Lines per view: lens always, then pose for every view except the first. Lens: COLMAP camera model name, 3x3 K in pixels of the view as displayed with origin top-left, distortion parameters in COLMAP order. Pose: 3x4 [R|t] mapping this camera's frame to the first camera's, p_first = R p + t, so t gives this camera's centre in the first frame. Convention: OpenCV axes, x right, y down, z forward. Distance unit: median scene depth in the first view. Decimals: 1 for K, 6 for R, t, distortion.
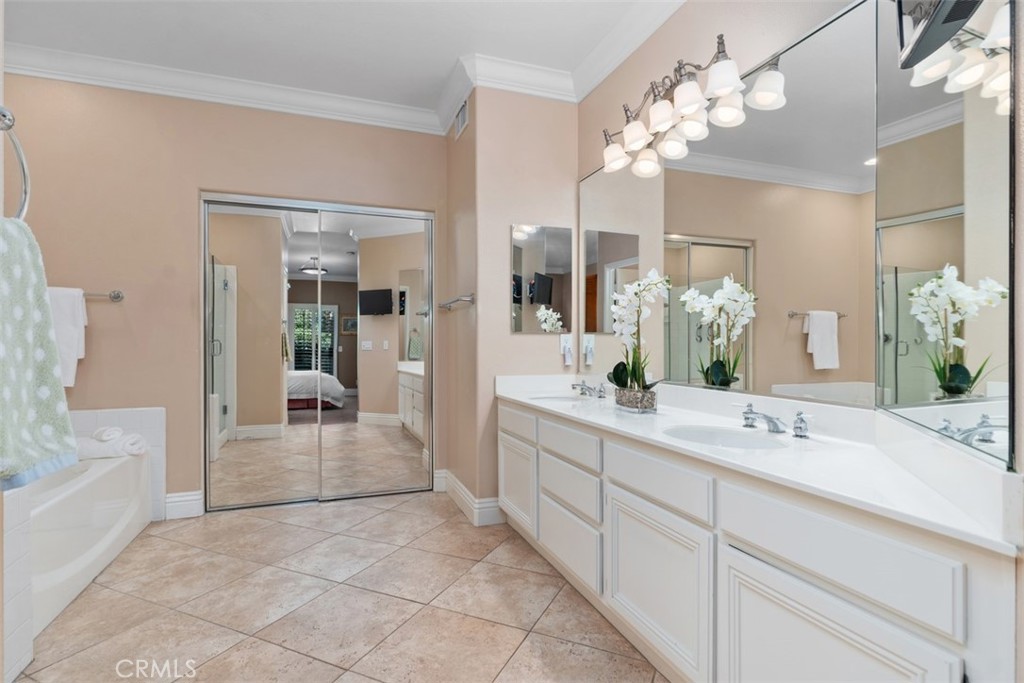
lens RADIAL K [[504.1, 0, 505.2], [0, 504.1, 348.4], [0, 0, 1]] dist [-0.001828, -0.000126]
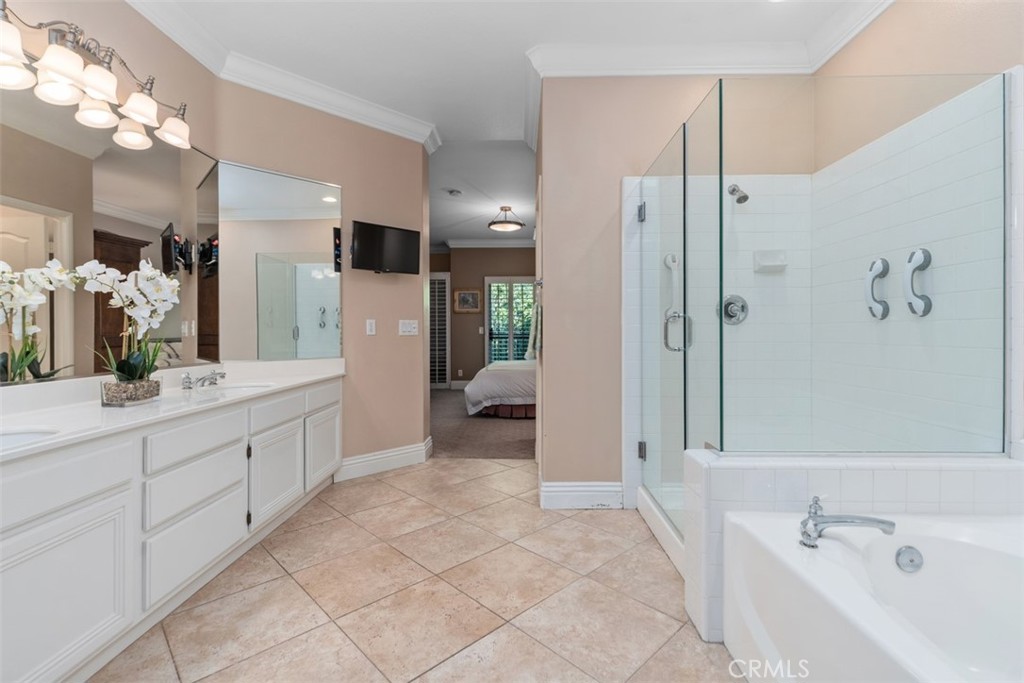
lens RADIAL K [[464.8, 0, 510.4], [0, 464.8, 331.9], [0, 0, 1]] dist [0.006205, 0.000026]
pose [[-0.933743, 0.004568, 0.357915, -0.505624], [0.008950, 0.999904, 0.010588, -0.009556], [-0.357833, 0.013090, -0.933694, 1.112383]]
